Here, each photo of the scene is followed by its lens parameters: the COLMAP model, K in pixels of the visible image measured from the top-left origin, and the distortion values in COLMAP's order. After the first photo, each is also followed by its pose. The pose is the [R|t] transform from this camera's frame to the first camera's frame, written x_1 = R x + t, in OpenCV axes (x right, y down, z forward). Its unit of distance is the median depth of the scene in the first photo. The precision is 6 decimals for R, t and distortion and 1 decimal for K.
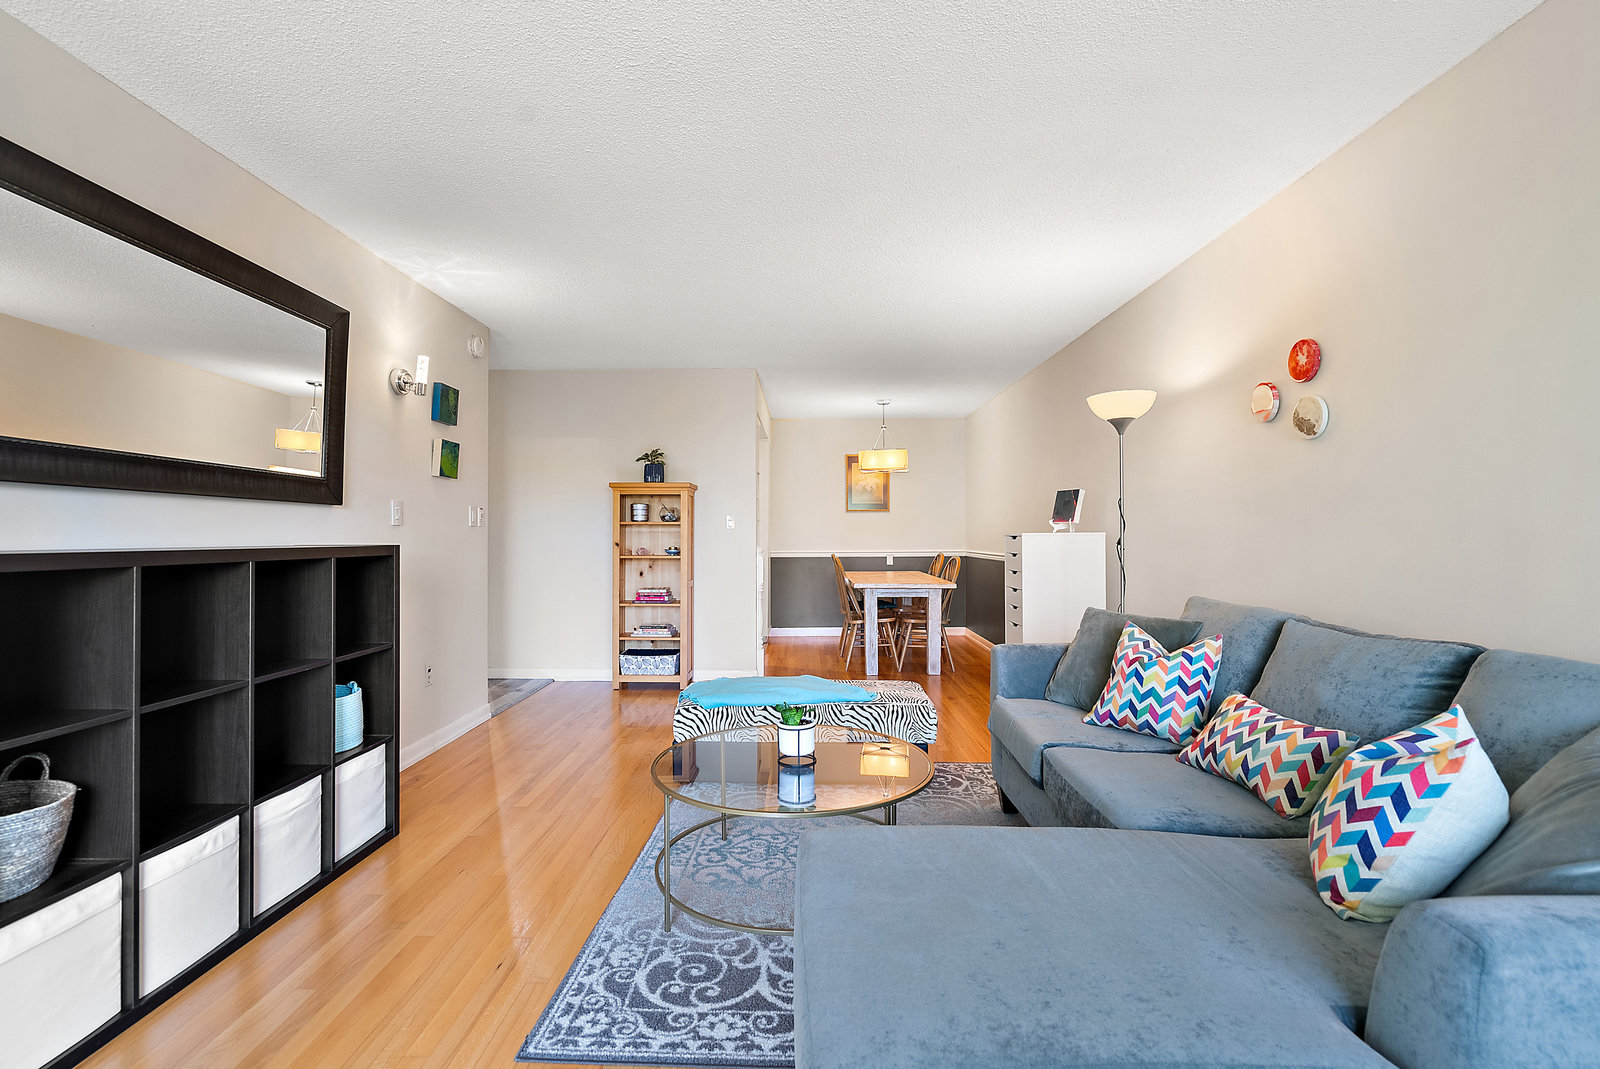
lens RADIAL K [[723.1, 0, 802.5], [0, 723.1, 531.4], [0, 0, 1]] dist [-0.008645, 0.000805]
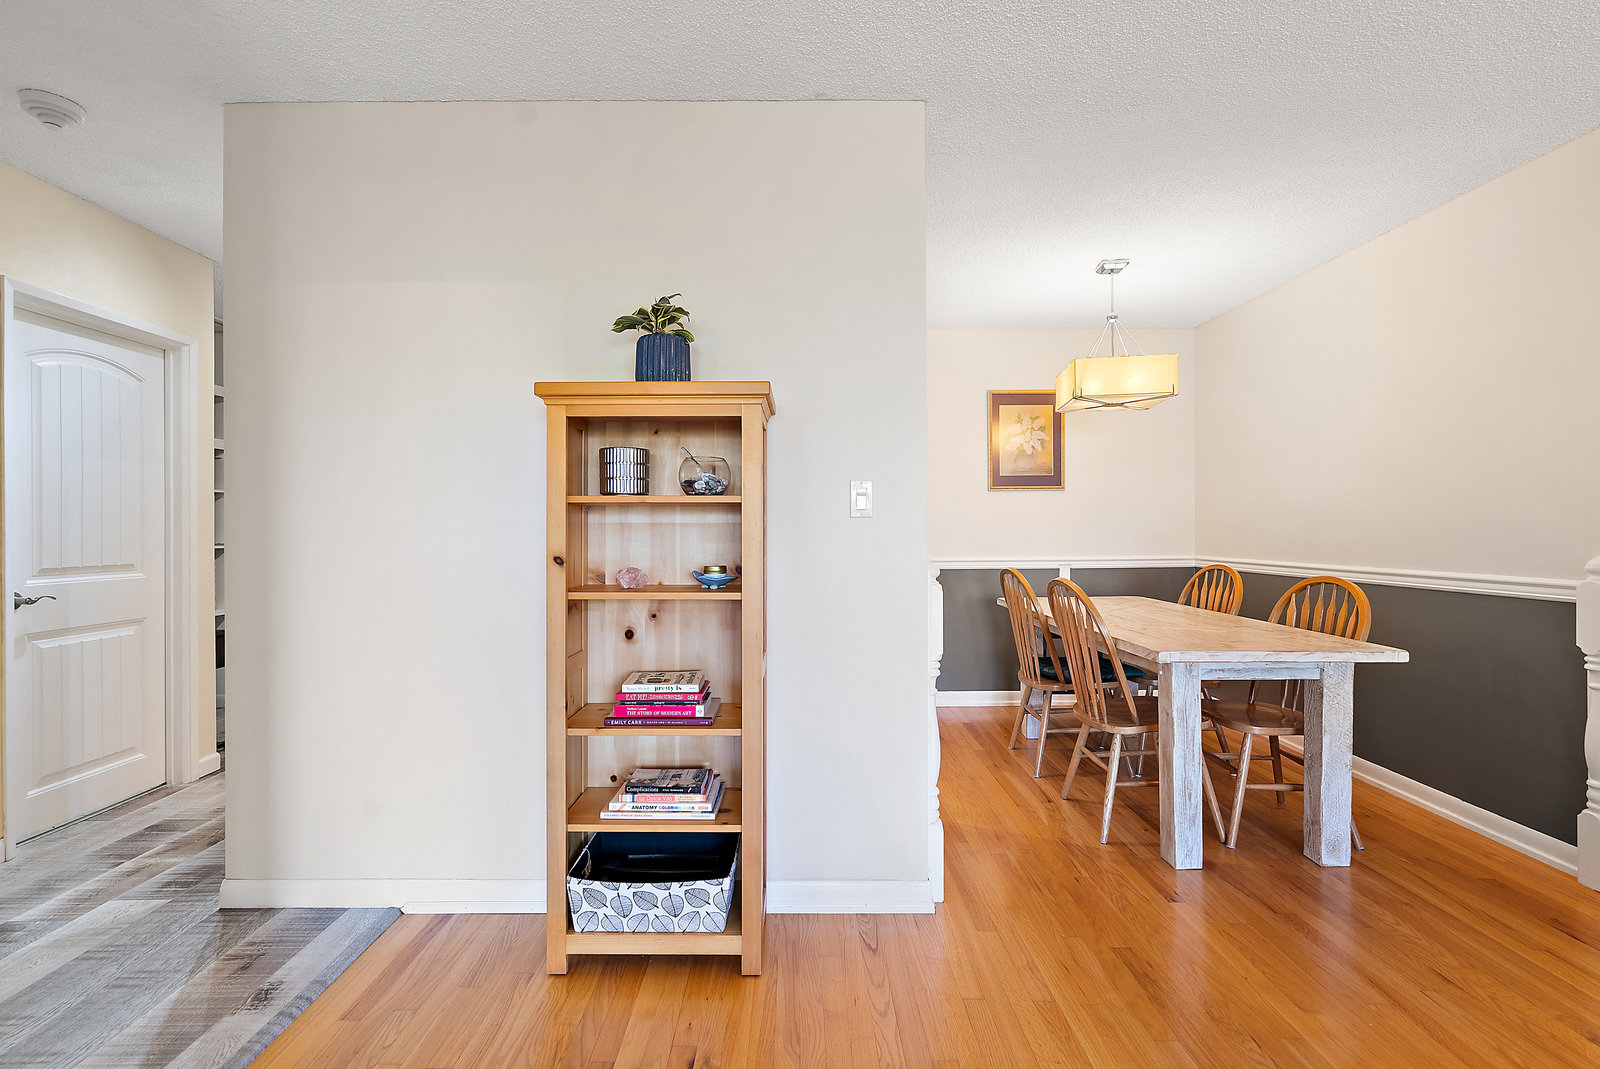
lens RADIAL K [[733.3, 0, 799.3], [0, 733.3, 524.3], [0, 0, 1]] dist [-0.012443, 0.000564]
pose [[0.999937, -0.001643, 0.011088, -0.290983], [0.001668, 0.999996, -0.002275, 0.003587], [-0.011084, 0.002293, 0.999936, 1.297404]]
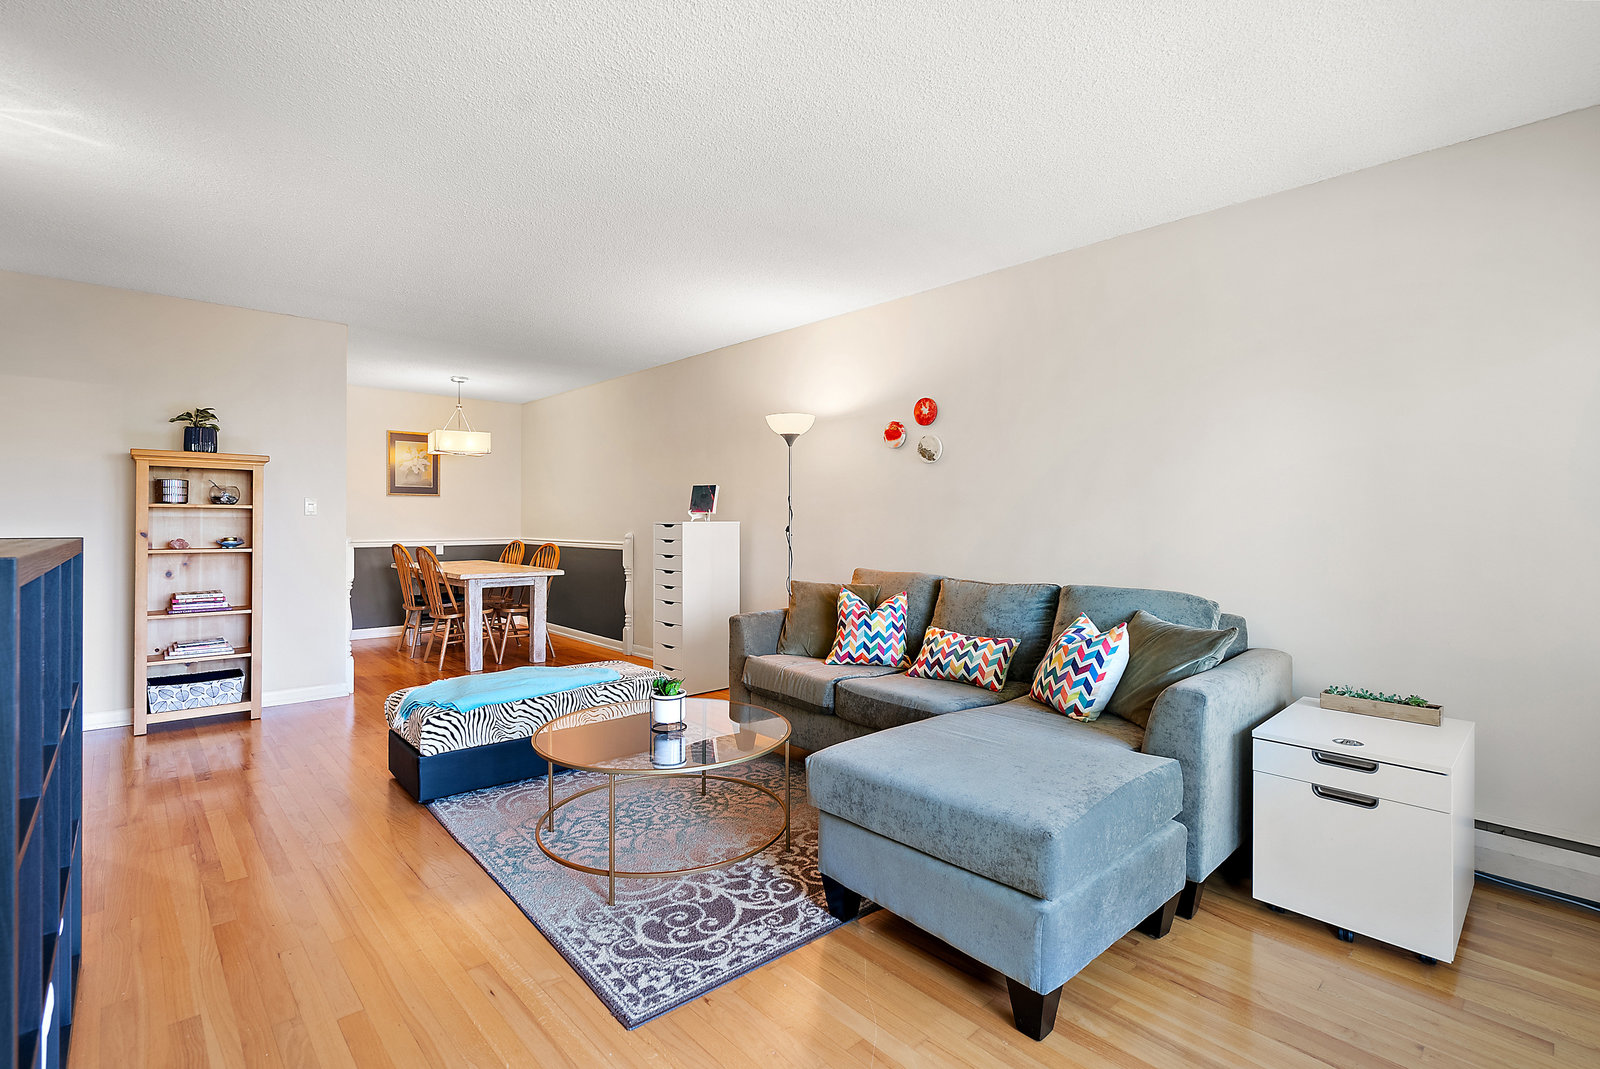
lens RADIAL K [[733.3, 0, 799.3], [0, 733.3, 524.3], [0, 0, 1]] dist [-0.012443, 0.000564]
pose [[0.727908, 0.002488, 0.685670, -0.557454], [-0.008013, 0.999956, 0.004879, -0.001774], [-0.685628, -0.009046, 0.727896, 0.042203]]
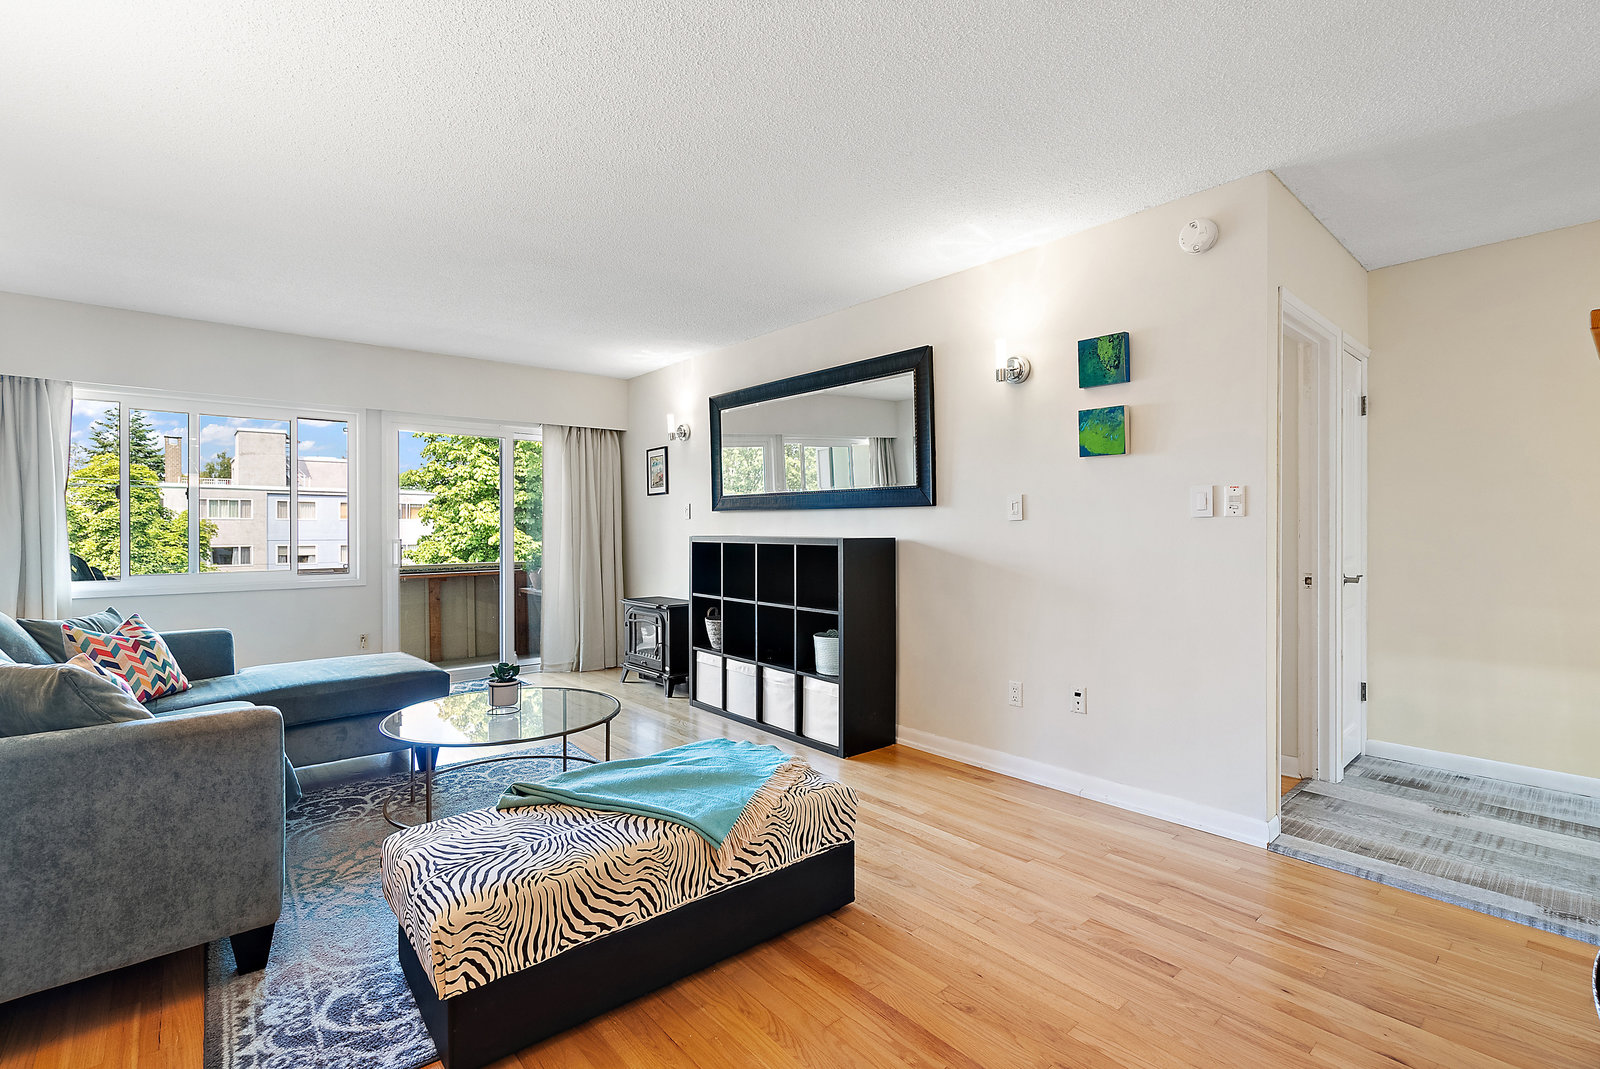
lens RADIAL K [[723.1, 0, 802.5], [0, 723.1, 531.4], [0, 0, 1]] dist [-0.008645, 0.000805]
pose [[-0.749357, 0.006893, -0.662131, 0.382033], [0.007054, 0.999972, 0.002426, 0.000947], [0.662129, -0.002853, -0.749384, 2.022791]]
